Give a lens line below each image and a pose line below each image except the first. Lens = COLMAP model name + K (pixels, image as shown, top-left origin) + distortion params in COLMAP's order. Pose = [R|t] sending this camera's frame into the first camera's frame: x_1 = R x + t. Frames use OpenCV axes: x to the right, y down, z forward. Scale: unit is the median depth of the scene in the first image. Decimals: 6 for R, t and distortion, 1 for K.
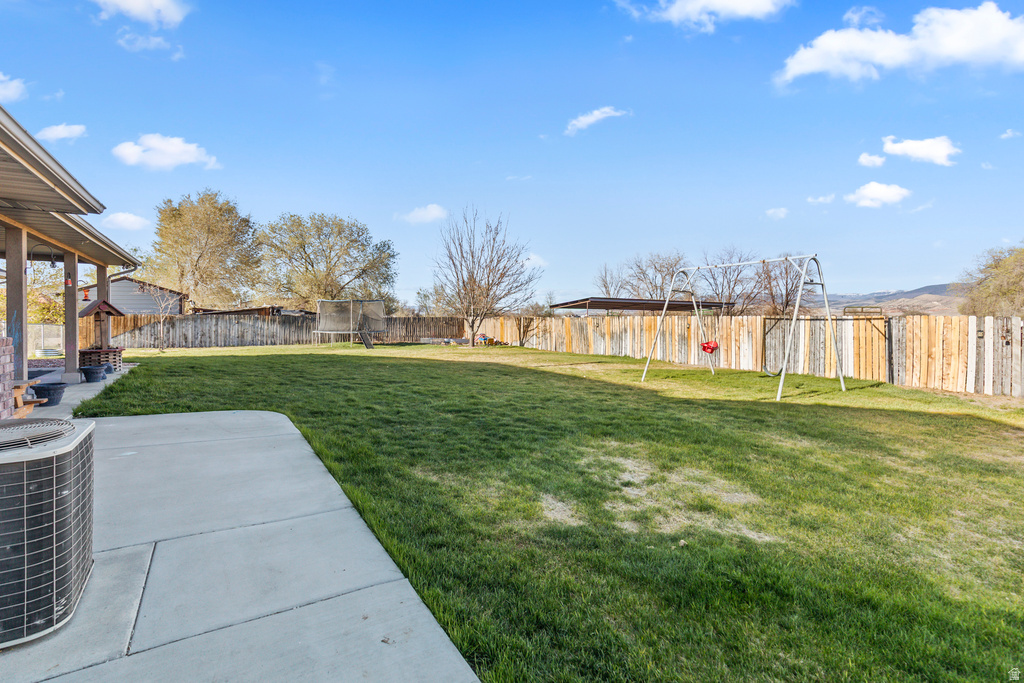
lens RADIAL K [[482.6, 0, 513.9], [0, 482.6, 315.3], [0, 0, 1]] dist [-0.000444, -0.000589]
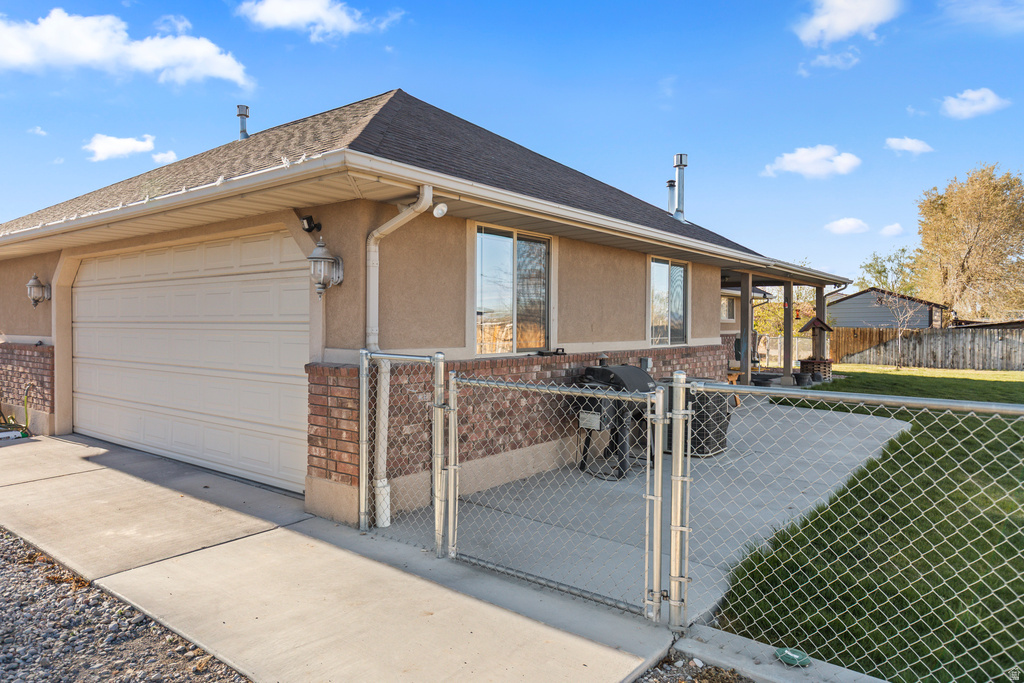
lens RADIAL K [[661.2, 0, 512.0], [0, 661.2, 341.5], [0, 0, 1]] dist [-0.000946, 0.000691]
pose [[0.343740, 0.022242, -0.938801, 0.147318], [-0.002397, 0.999737, 0.022808, -0.003384], [0.939062, -0.005590, 0.343703, -0.085183]]
